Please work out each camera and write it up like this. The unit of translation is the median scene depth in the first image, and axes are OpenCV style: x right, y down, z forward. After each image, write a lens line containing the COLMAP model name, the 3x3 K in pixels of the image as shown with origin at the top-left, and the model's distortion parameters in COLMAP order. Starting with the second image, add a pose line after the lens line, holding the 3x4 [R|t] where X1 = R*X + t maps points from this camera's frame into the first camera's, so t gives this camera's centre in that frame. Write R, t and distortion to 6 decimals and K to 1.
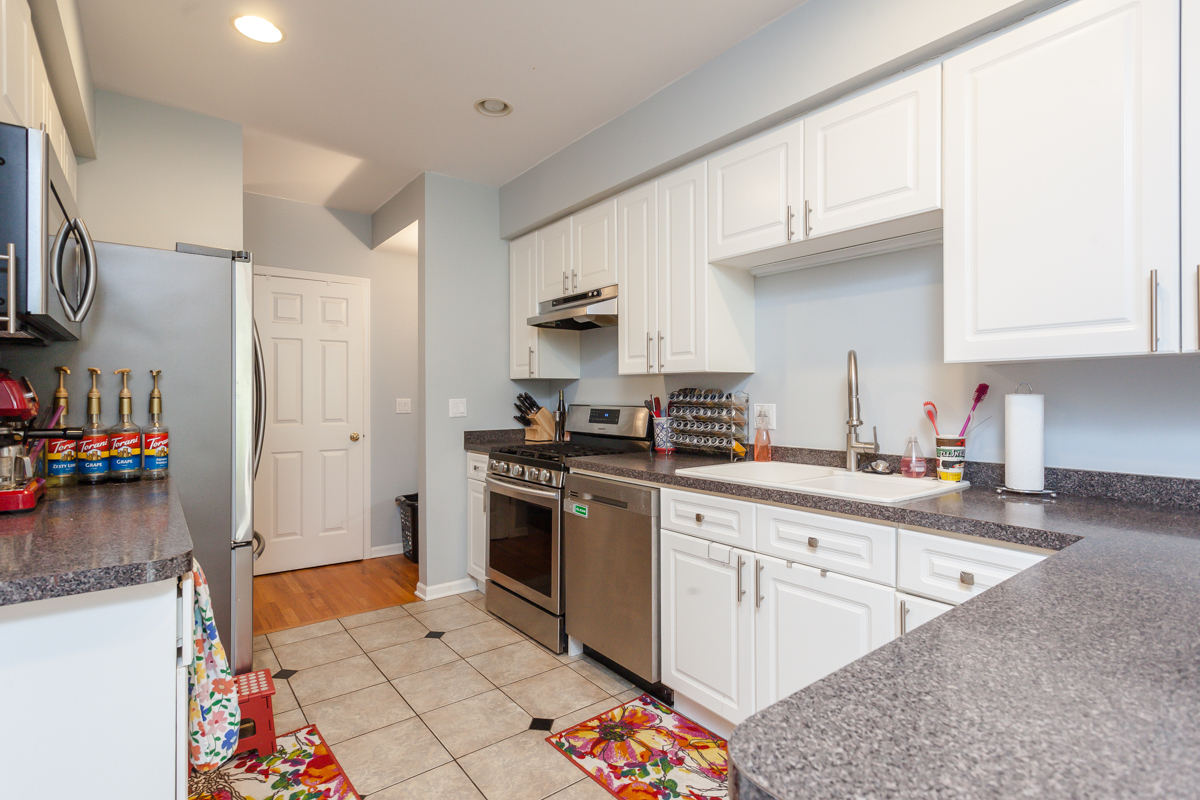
lens RADIAL K [[577.8, 0, 600.0], [0, 577.8, 400.0], [0, 0, 1]] dist [0.002676, 0.000316]
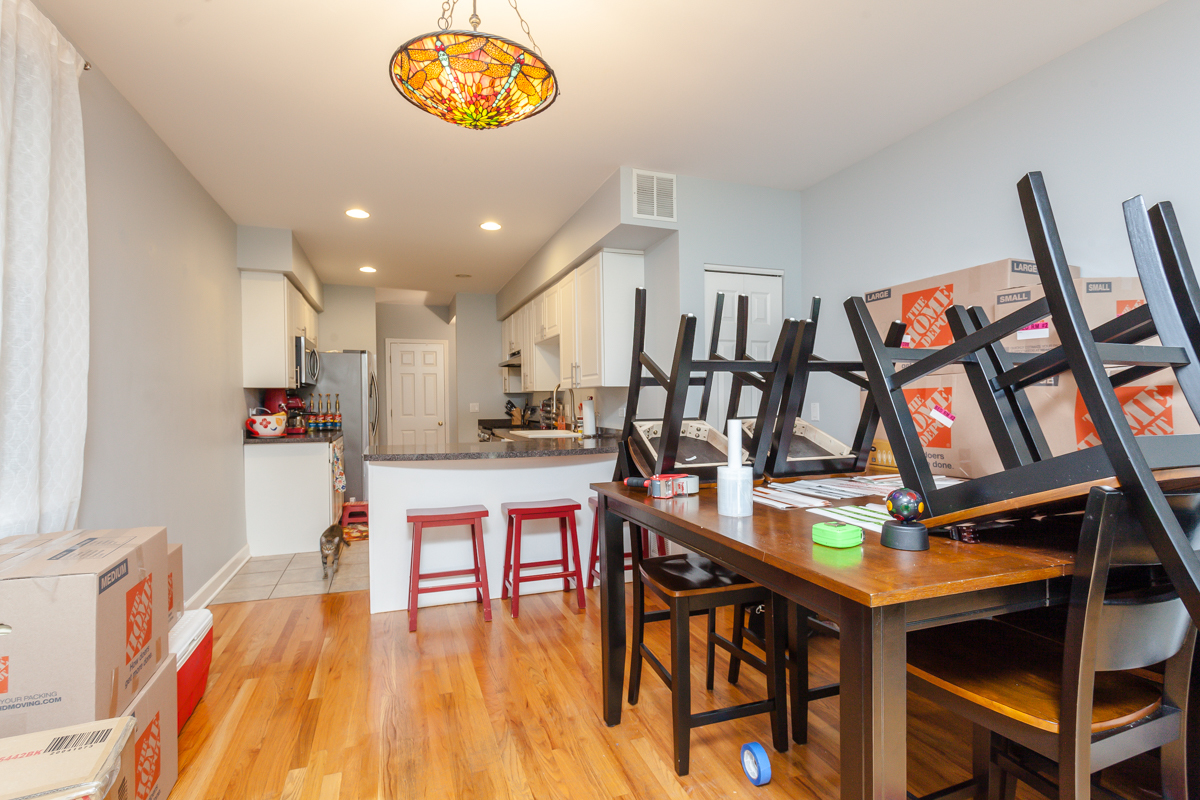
lens RADIAL K [[594.1, 0, 600.0], [0, 594.1, 400.0], [0, 0, 1]] dist [-0.000559, -0.000142]
pose [[0.946085, -0.008968, -0.323794, 1.487595], [0.005815, 0.999926, -0.010704, 0.021859], [0.323866, 0.008244, 0.946067, -1.441844]]
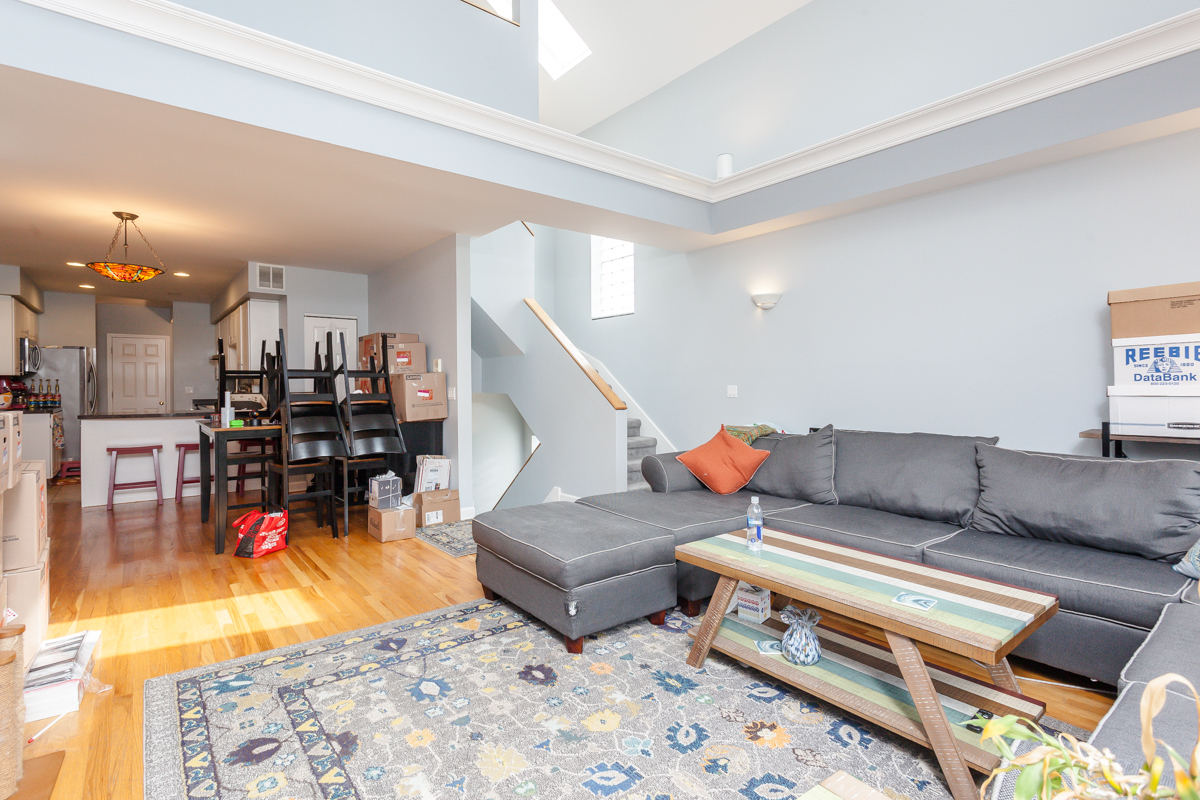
lens RADIAL K [[584.2, 0, 596.4], [0, 584.2, 383.2], [0, 0, 1]] dist [0.002650, -0.000292]
pose [[0.999997, -0.001083, 0.002366, 2.854005], [0.001117, 0.999894, -0.014497, 0.036682], [-0.002350, 0.014499, 0.999892, -2.950877]]
